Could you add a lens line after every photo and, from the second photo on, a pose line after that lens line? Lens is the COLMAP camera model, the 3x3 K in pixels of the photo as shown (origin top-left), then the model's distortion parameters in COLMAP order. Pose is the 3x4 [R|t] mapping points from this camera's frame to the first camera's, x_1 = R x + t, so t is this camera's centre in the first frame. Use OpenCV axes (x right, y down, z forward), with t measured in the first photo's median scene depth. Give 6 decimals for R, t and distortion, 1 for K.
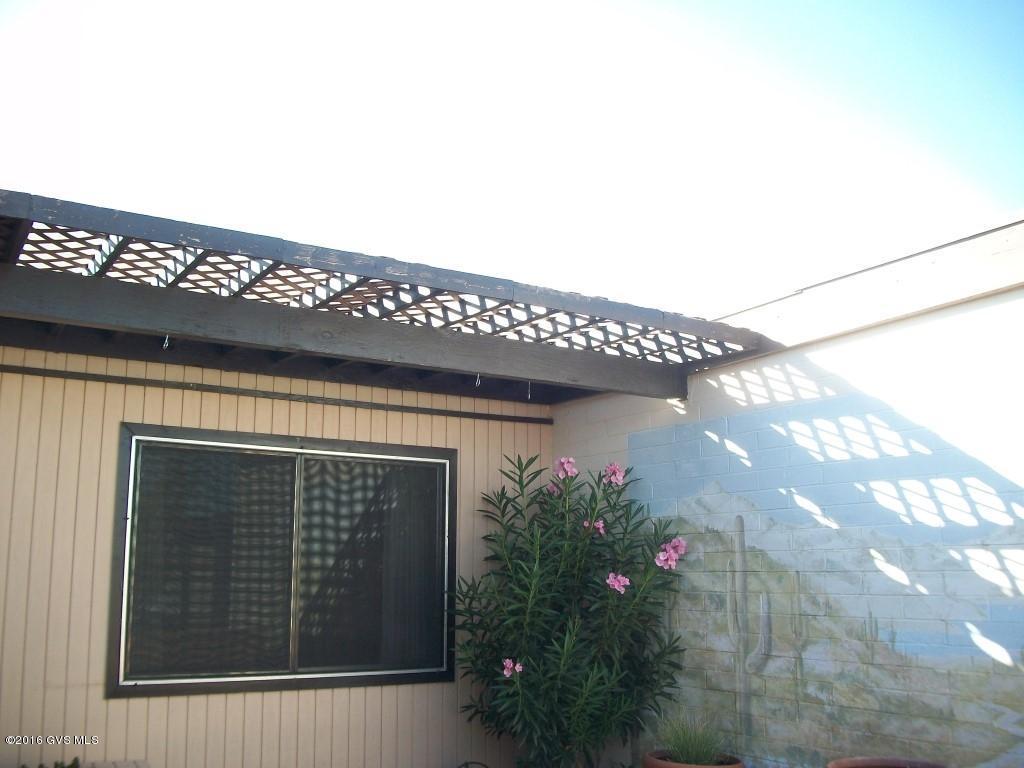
lens RADIAL K [[983.4, 0, 512.0], [0, 983.4, 384.0], [0, 0, 1]] dist [-0.130338, 0.030856]
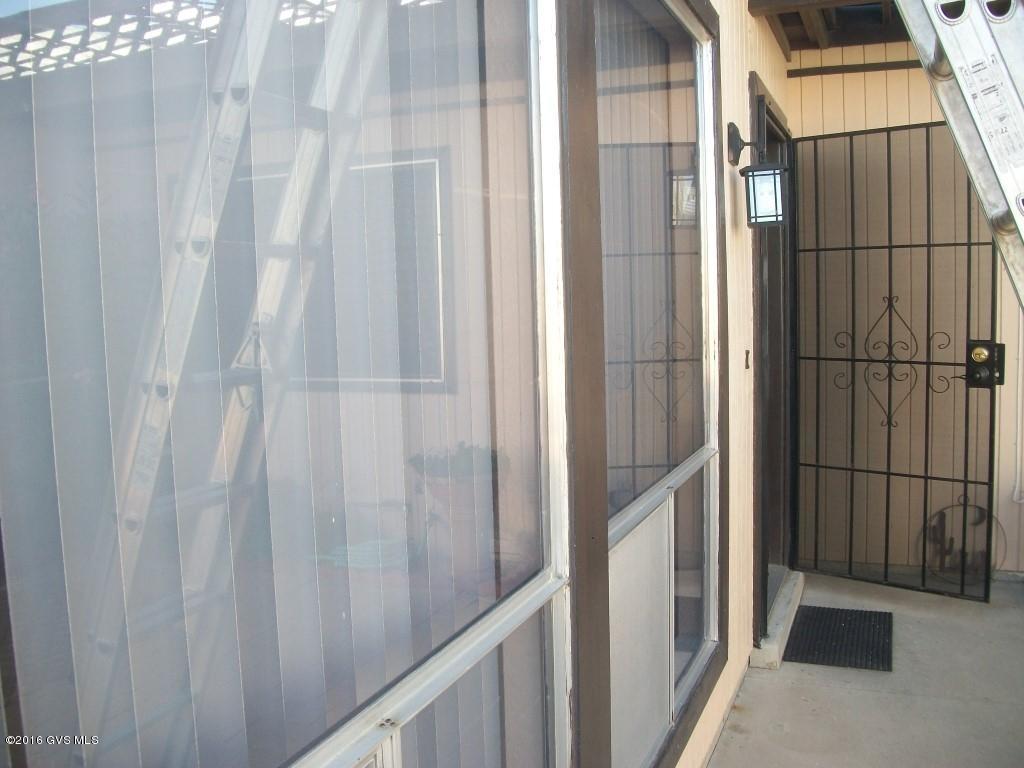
lens RADIAL K [[983.4, 0, 512.0], [0, 983.4, 384.0], [0, 0, 1]] dist [-0.130338, 0.030856]
pose [[0.580637, 0.079406, -0.810281, 0.172750], [0.180926, 0.957763, 0.223508, 0.021170], [0.793805, -0.276378, 0.541746, 0.121209]]
